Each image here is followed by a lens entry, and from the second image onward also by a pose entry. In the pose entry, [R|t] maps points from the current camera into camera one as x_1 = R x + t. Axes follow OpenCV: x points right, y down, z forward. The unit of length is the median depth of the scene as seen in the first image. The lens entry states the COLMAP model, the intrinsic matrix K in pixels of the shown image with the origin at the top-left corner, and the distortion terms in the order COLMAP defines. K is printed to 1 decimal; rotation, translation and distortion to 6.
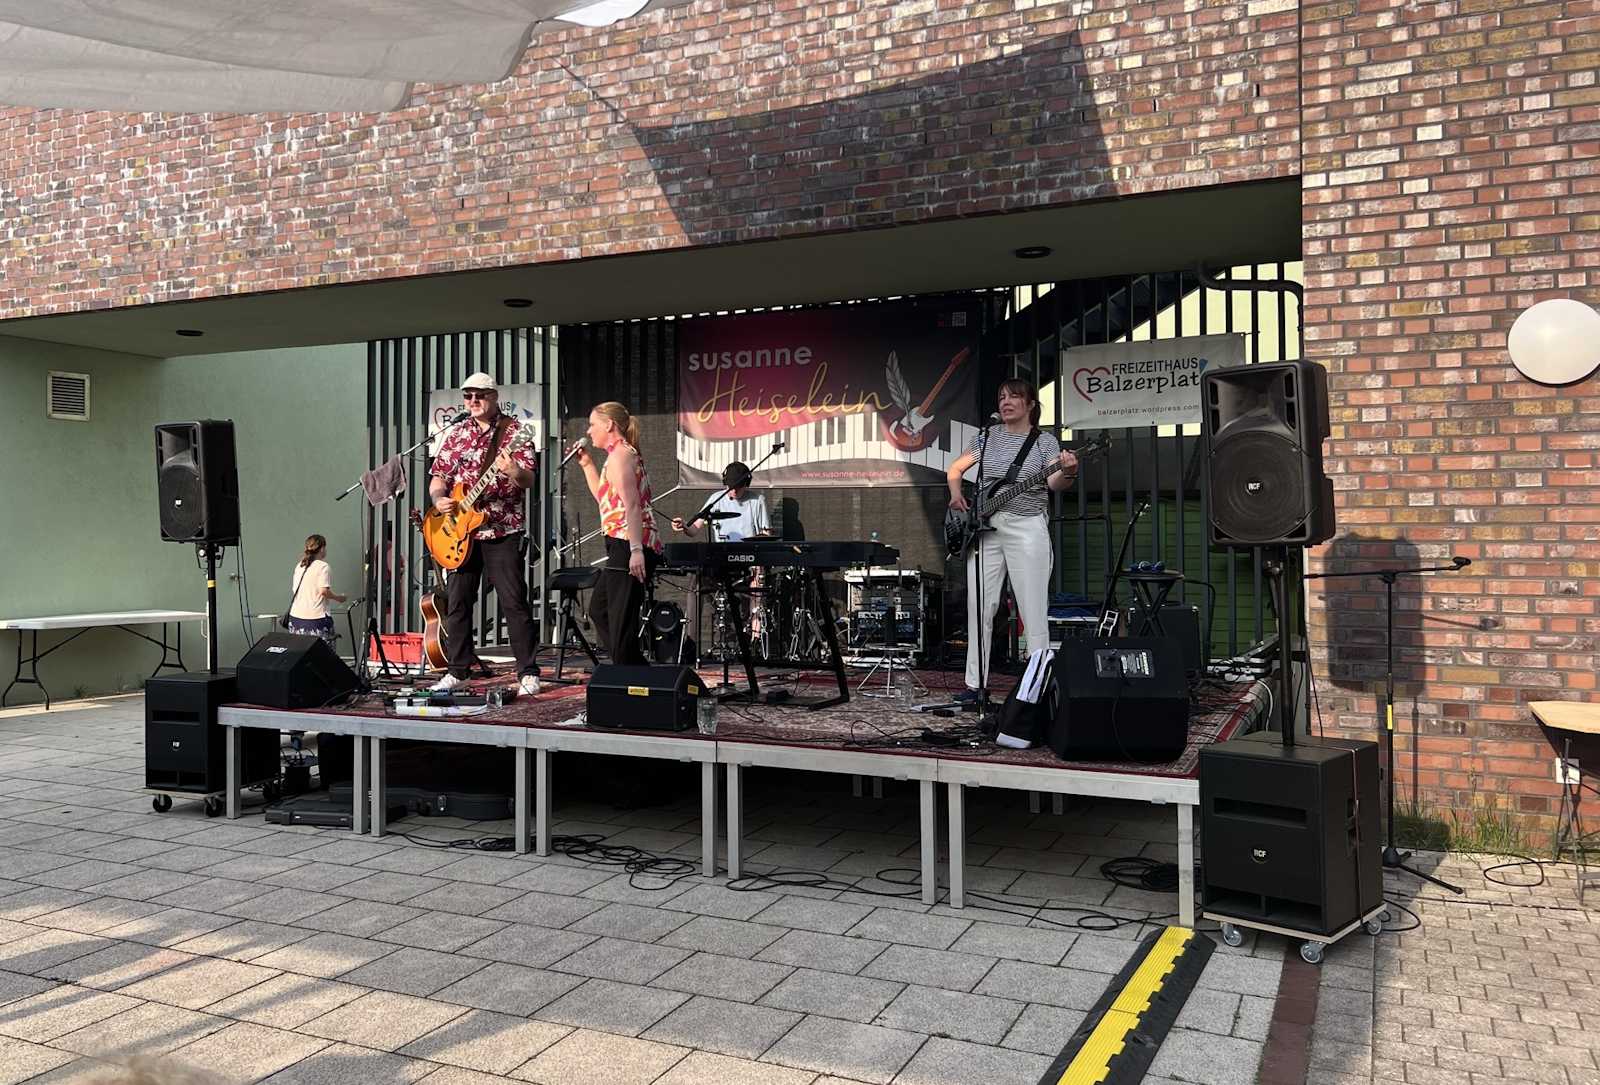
lens RADIAL K [[1321.6, 0, 717.0], [0, 1321.6, 493.1], [0, 0, 1]] dist [0.049808, -0.052690]
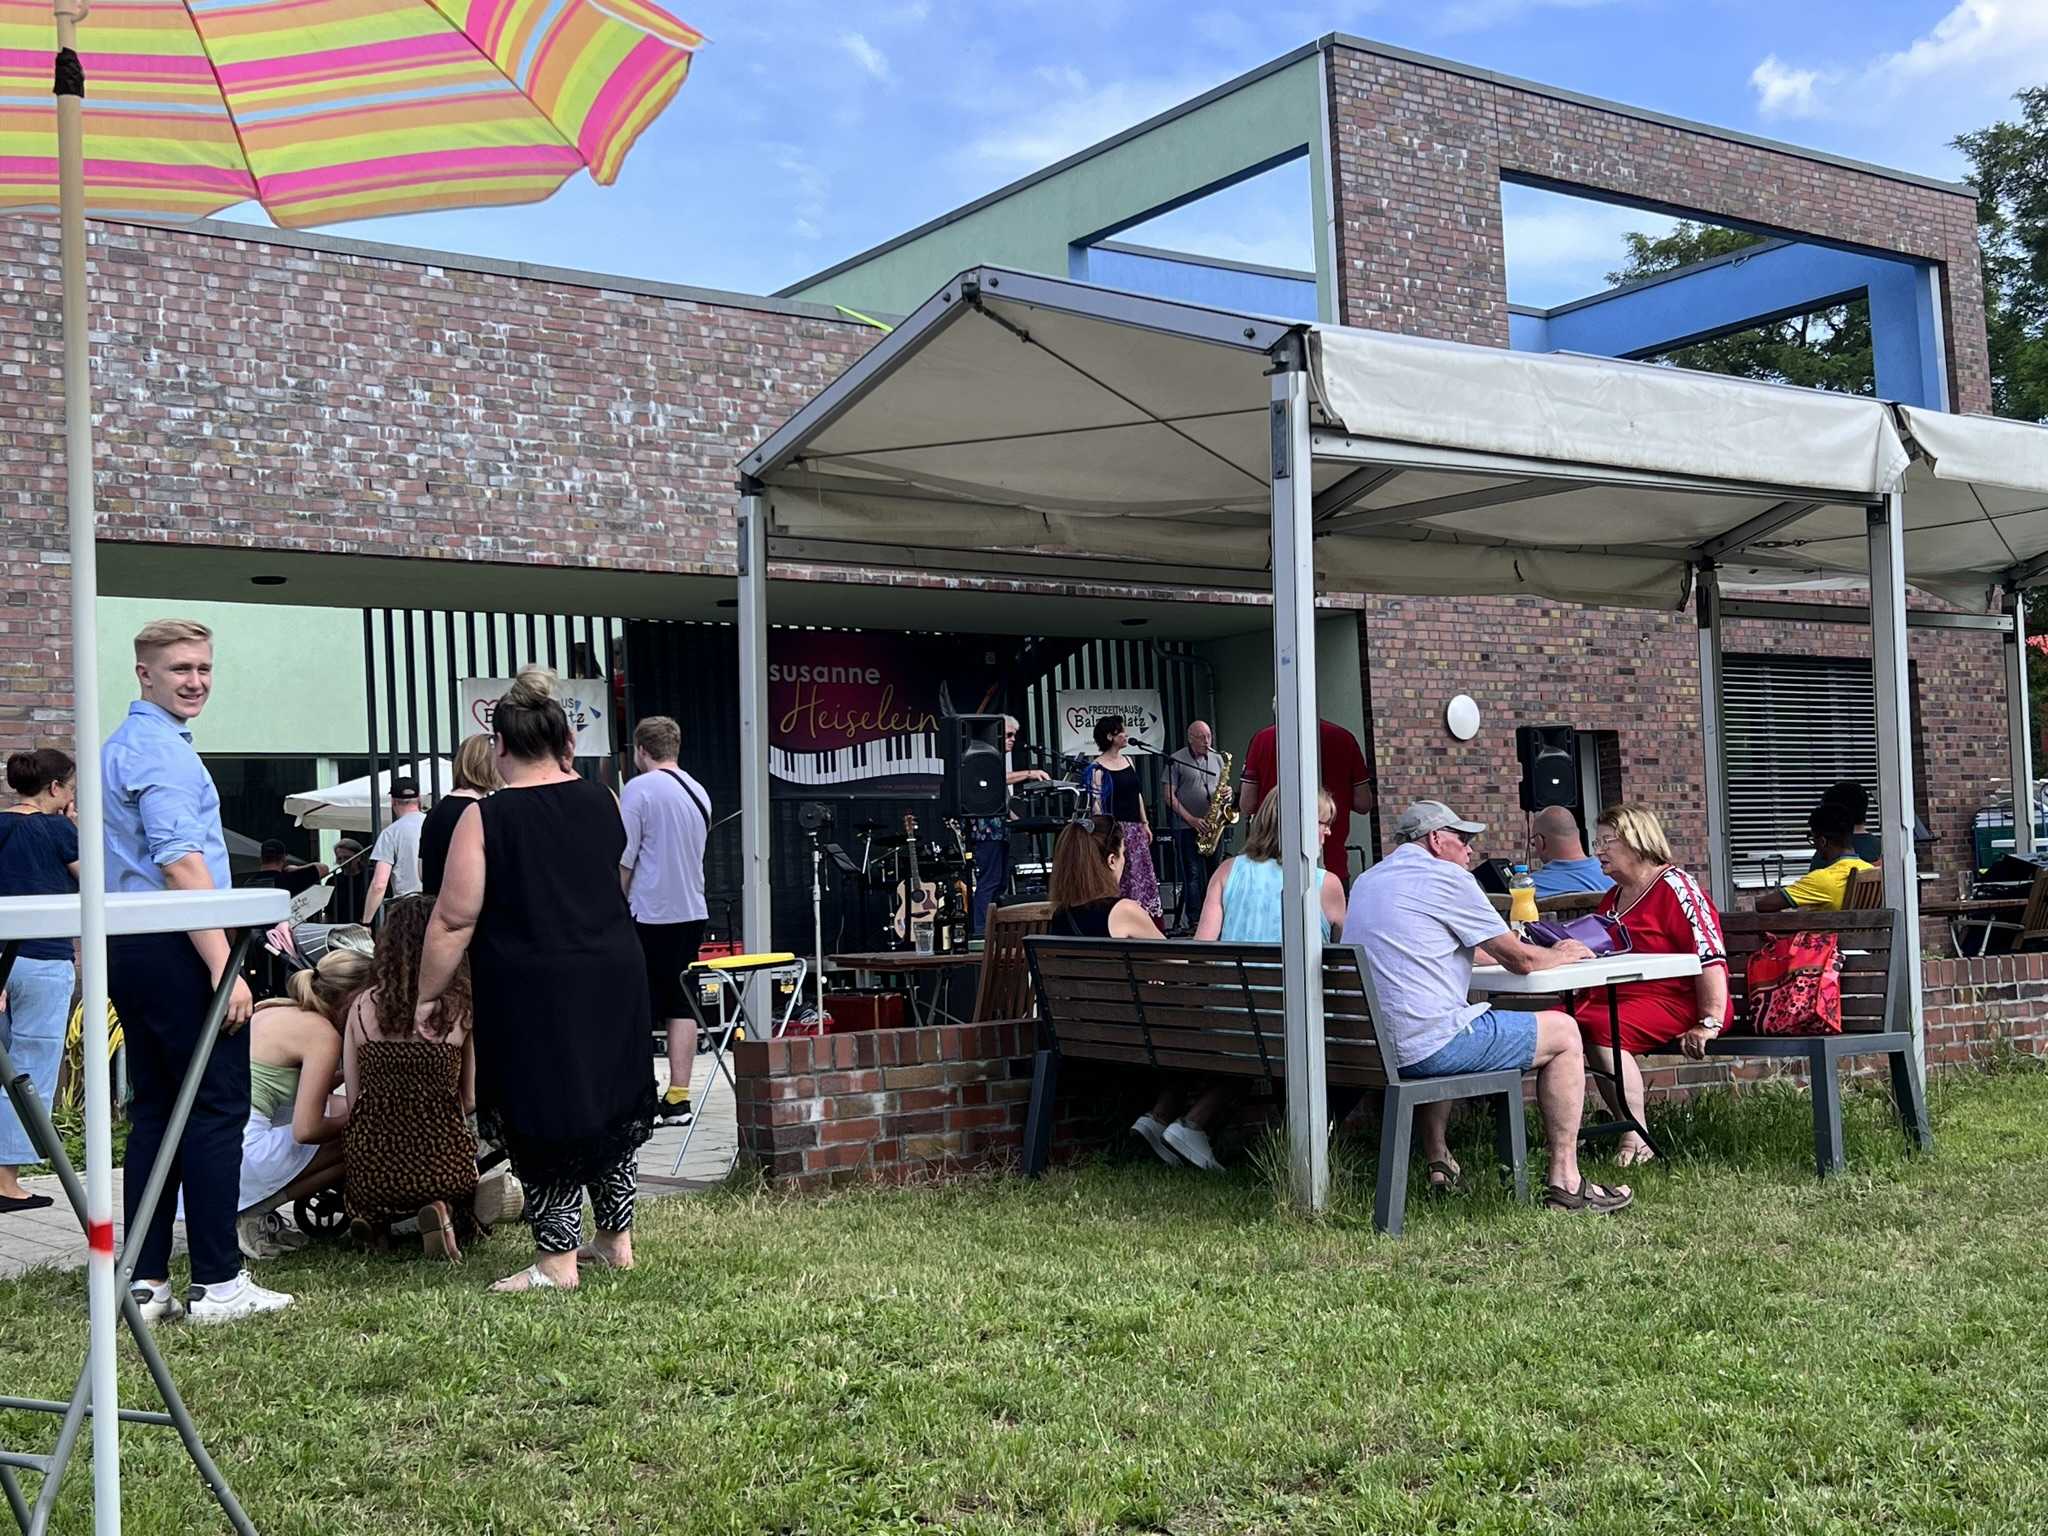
lens RADIAL K [[2433.1, 0, 1024.0], [0, 2433.1, 768.0], [0, 0, 1]] dist [0.175479, -0.569959]
pose [[0.457790, 0.036755, 0.888300, -2.002863], [0.014272, 0.998713, -0.048678, 0.084362], [-0.888946, 0.034962, 0.456676, -0.016269]]
